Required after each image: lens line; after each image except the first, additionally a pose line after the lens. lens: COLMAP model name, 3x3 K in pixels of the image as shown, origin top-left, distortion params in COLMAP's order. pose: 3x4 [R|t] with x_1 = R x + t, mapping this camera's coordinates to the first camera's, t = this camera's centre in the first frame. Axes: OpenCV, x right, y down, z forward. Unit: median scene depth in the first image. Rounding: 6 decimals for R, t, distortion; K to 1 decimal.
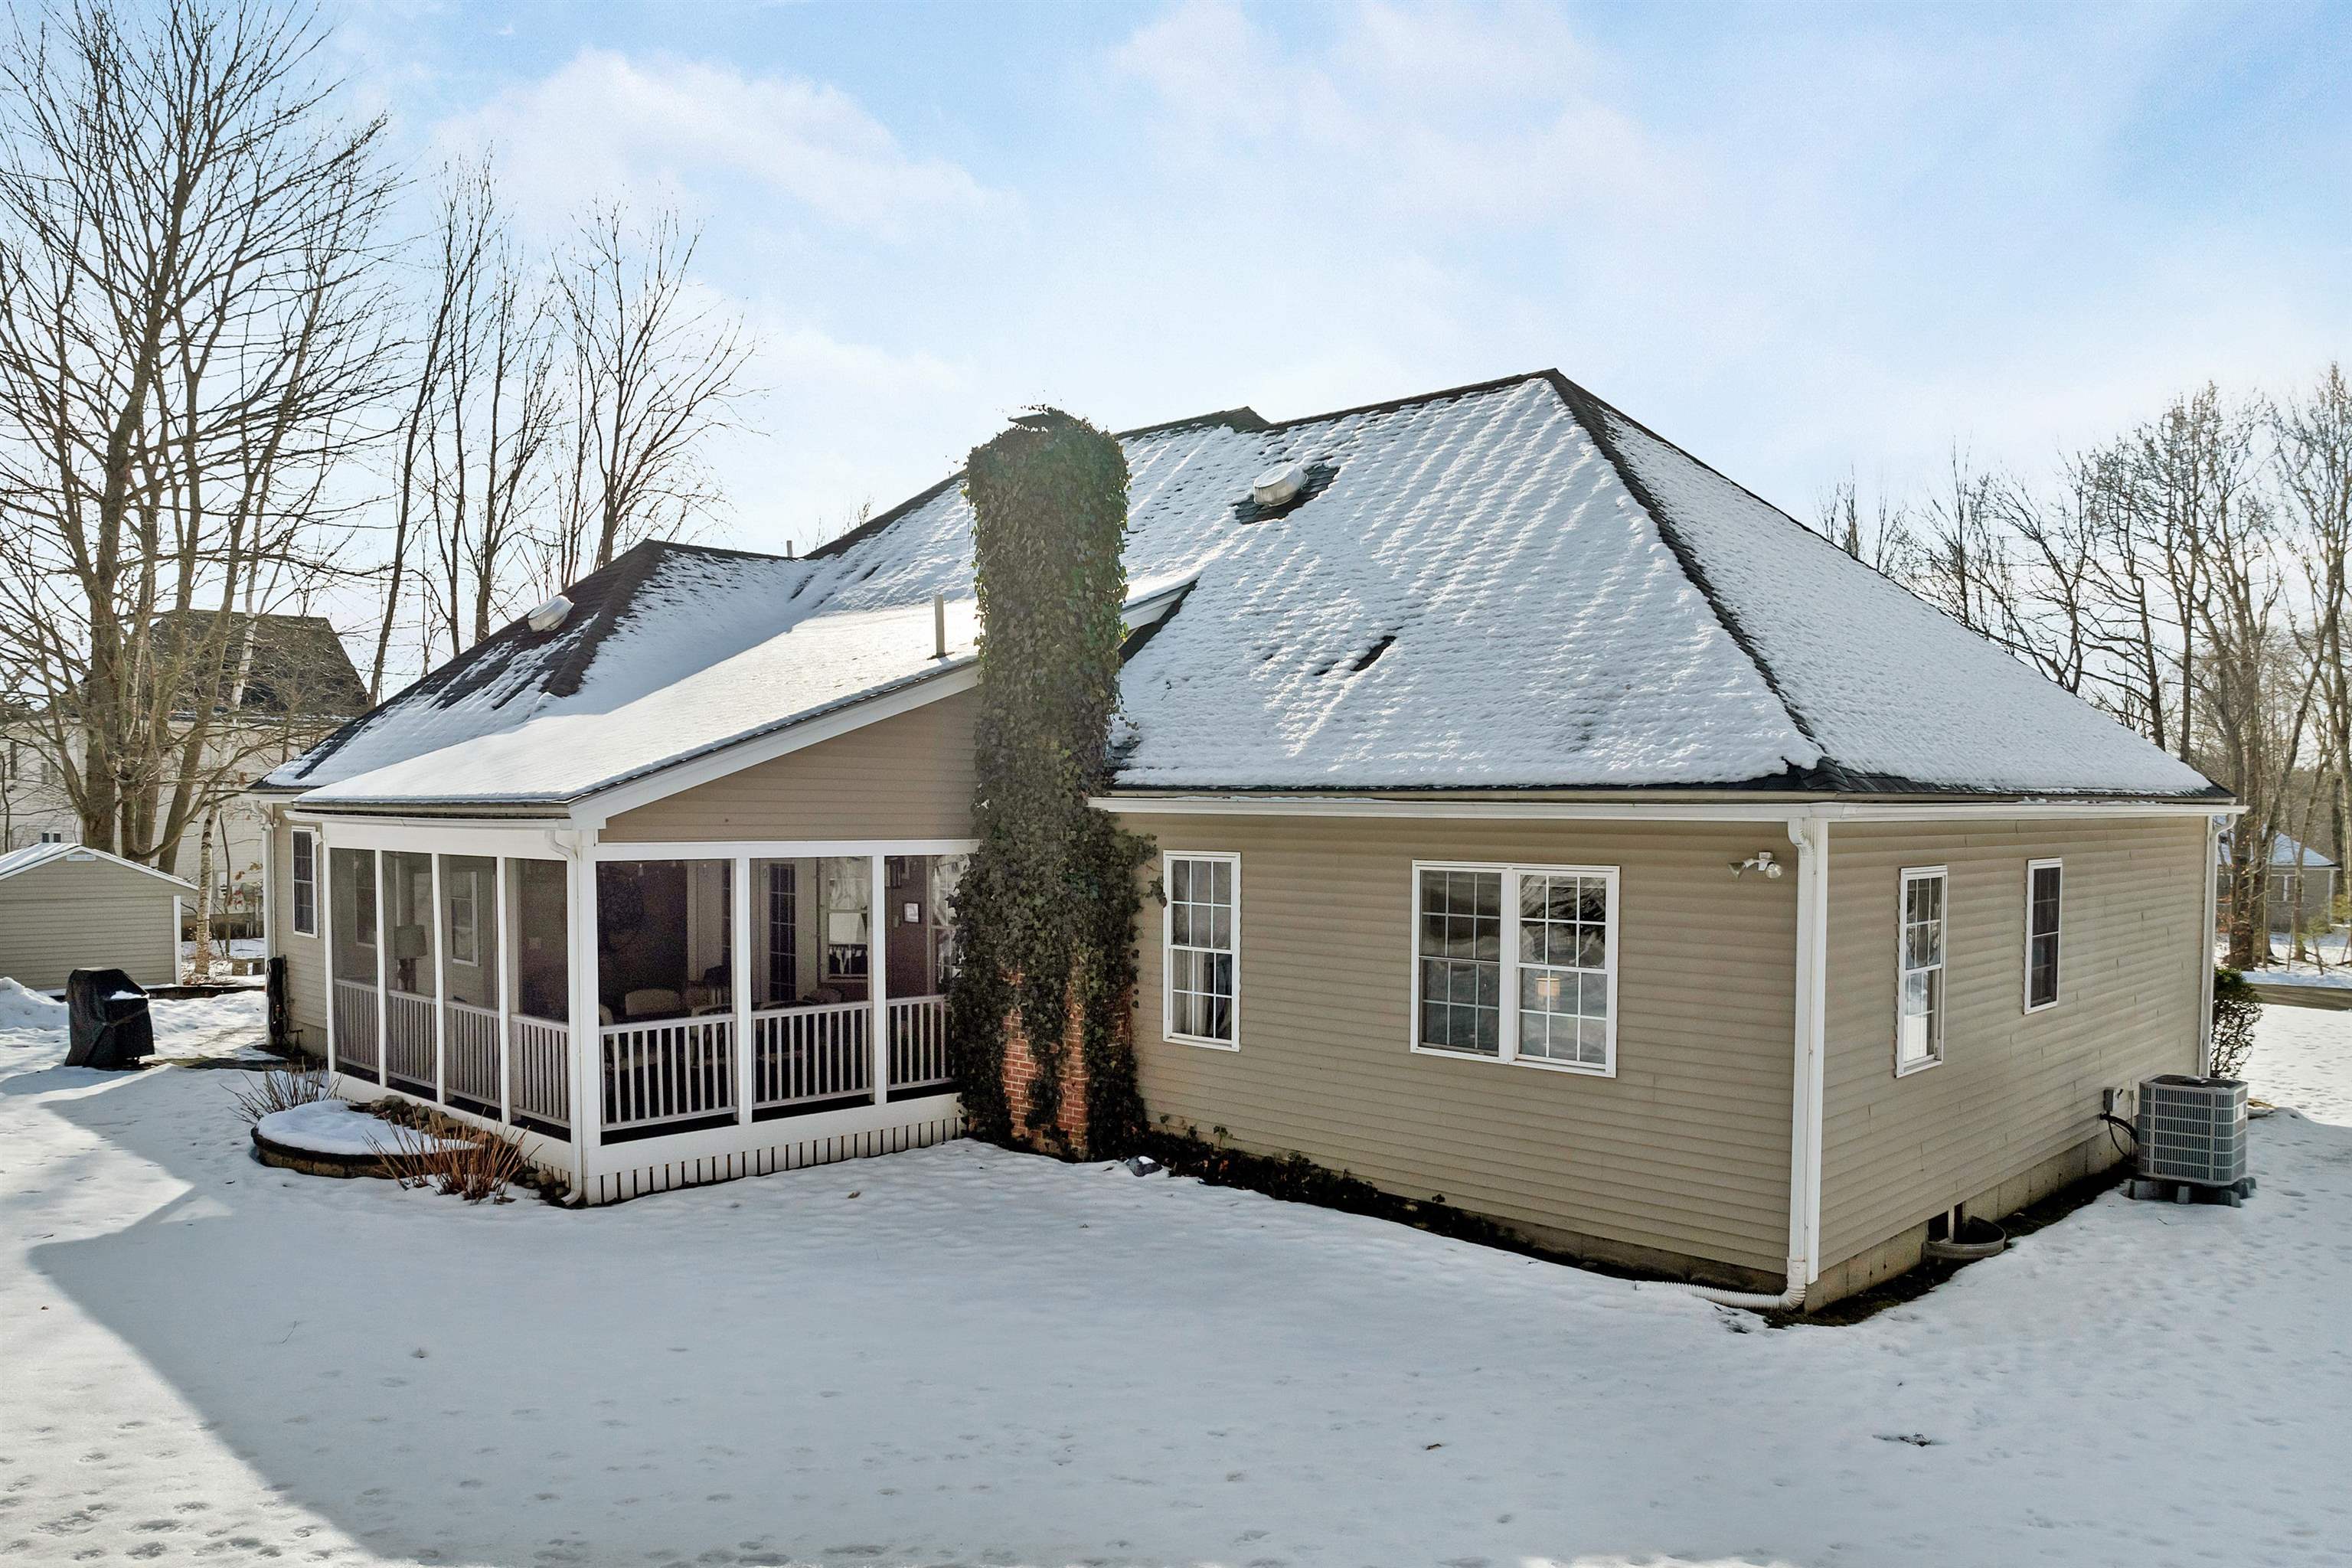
lens RADIAL K [[1697.0, 0, 1181.4], [0, 1697.0, 887.8], [0, 0, 1]] dist [-0.040036, 0.005037]
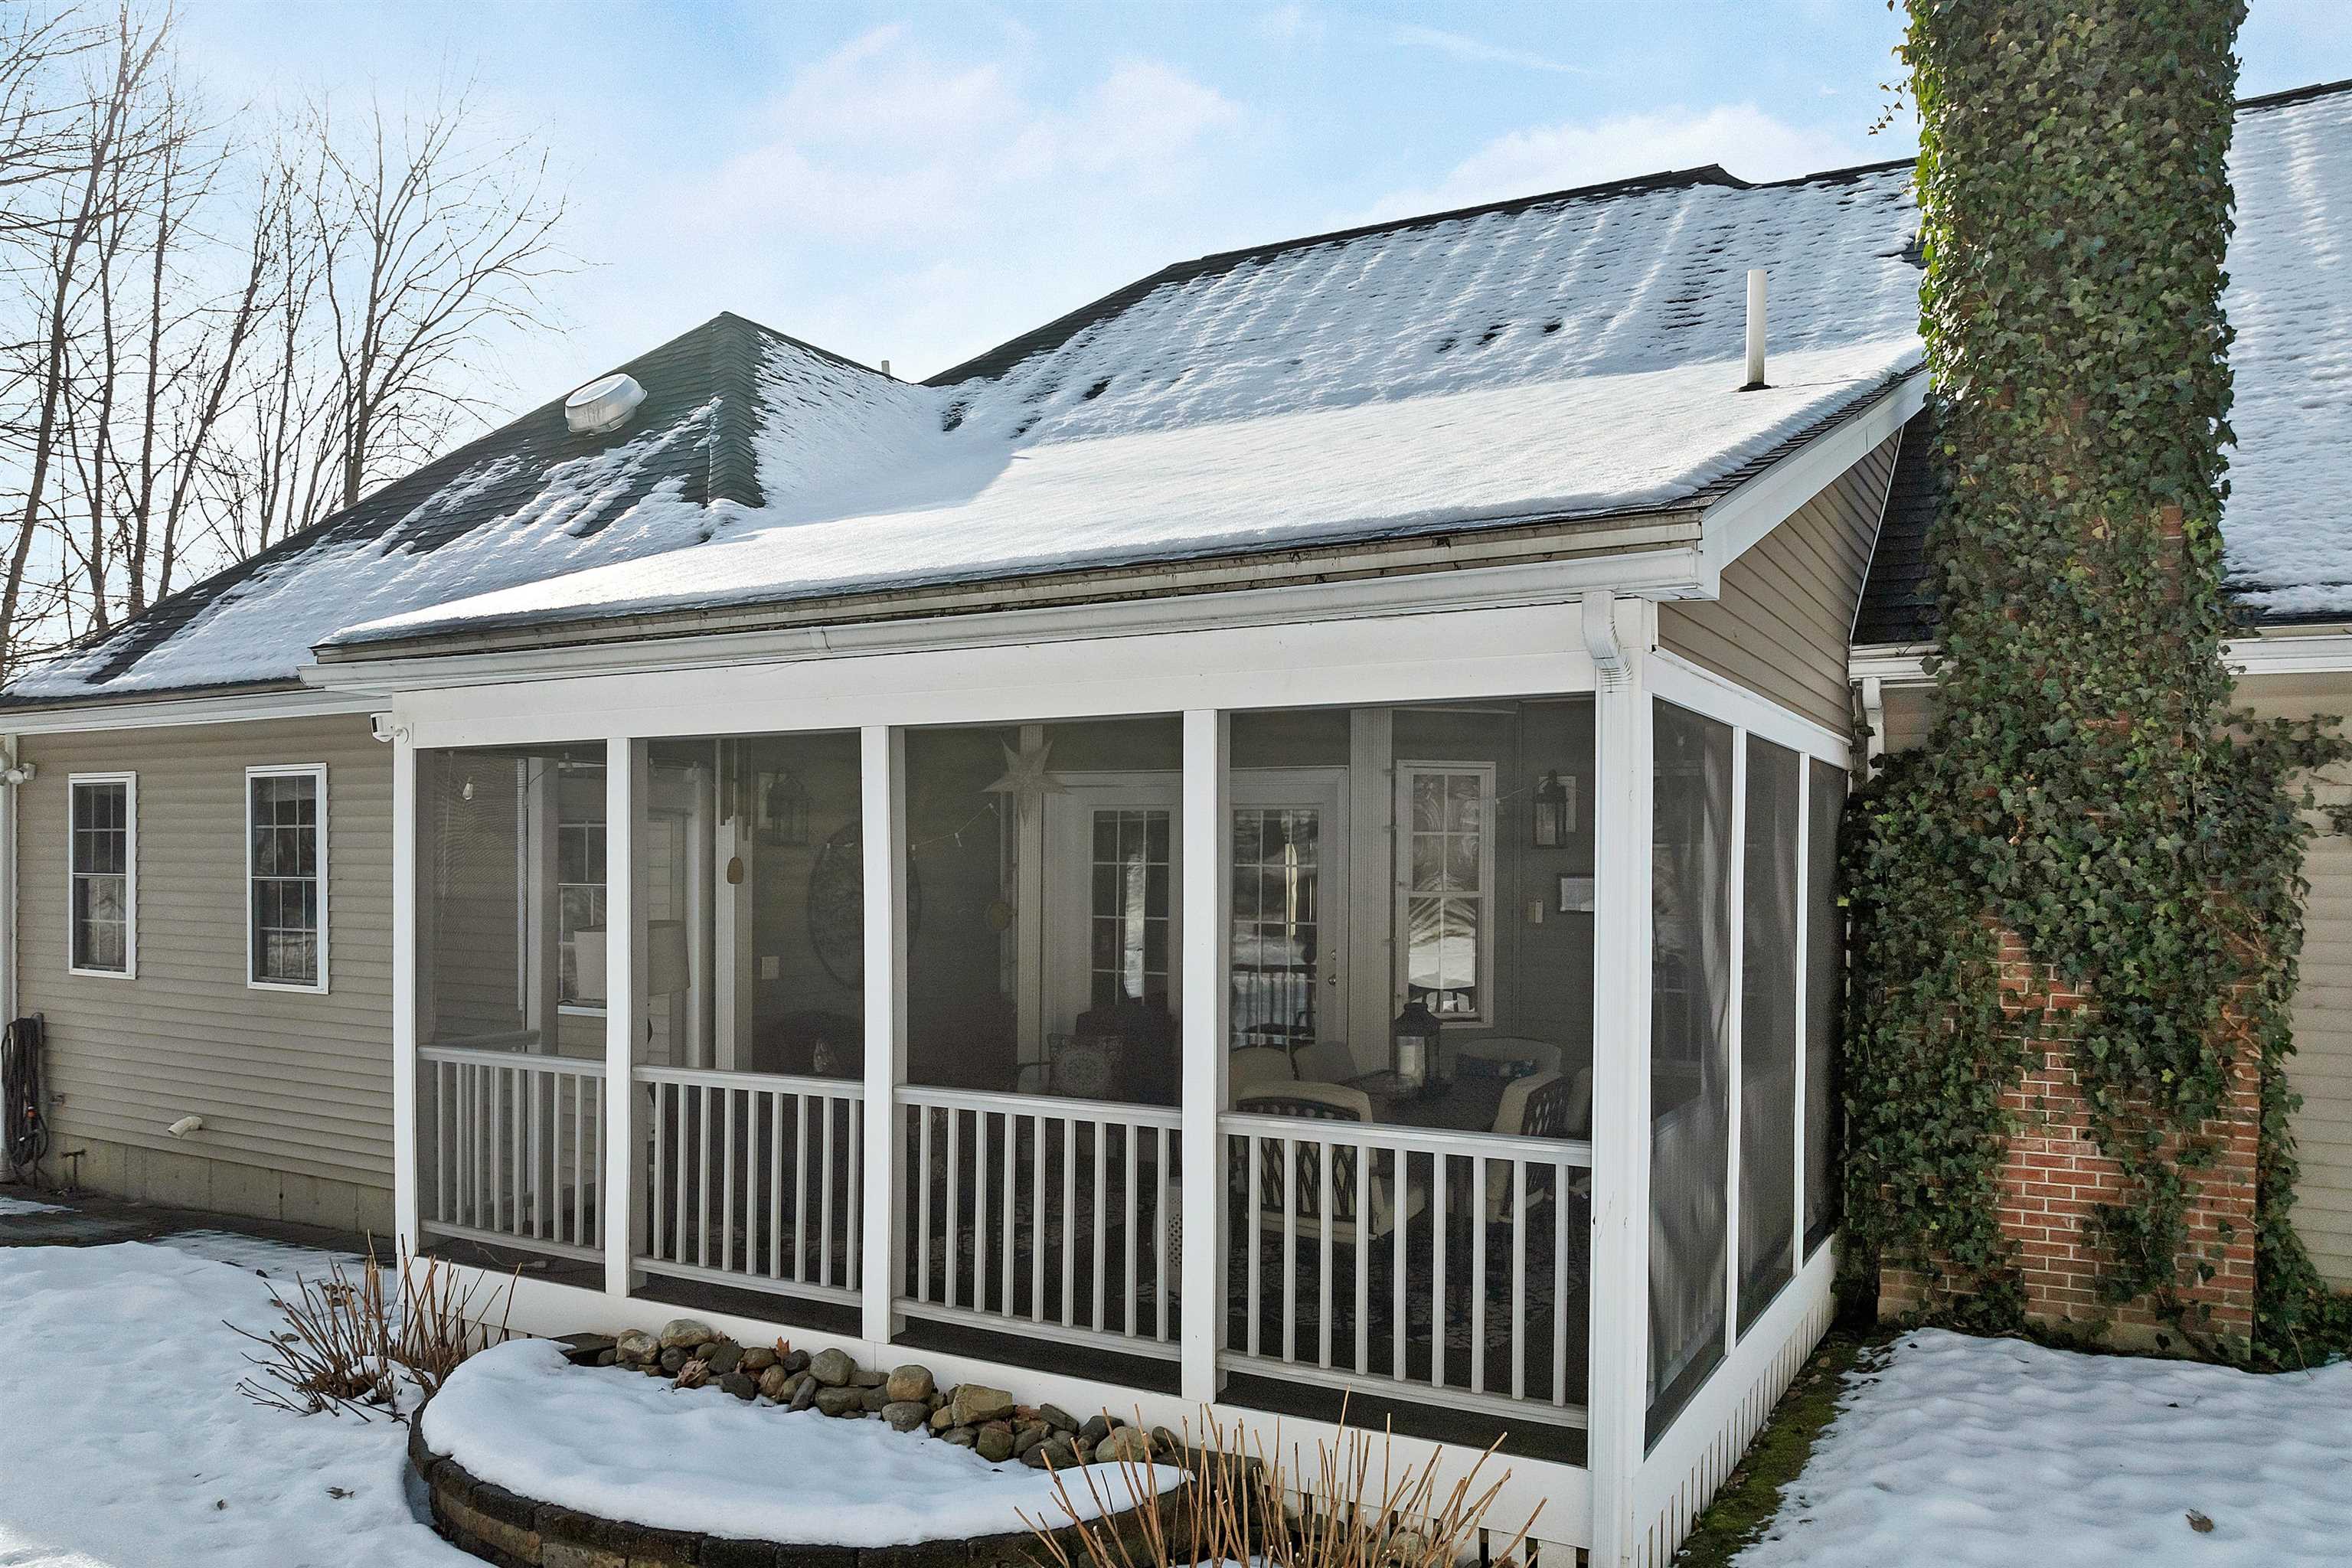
lens RADIAL K [[1697.0, 0, 1181.4], [0, 1697.0, 887.8], [0, 0, 1]] dist [-0.040036, 0.005037]
pose [[0.969269, -0.003327, 0.245982, -0.444148], [0.011965, 0.999363, -0.033631, 0.031374], [-0.245713, 0.035540, 0.968691, 0.552552]]
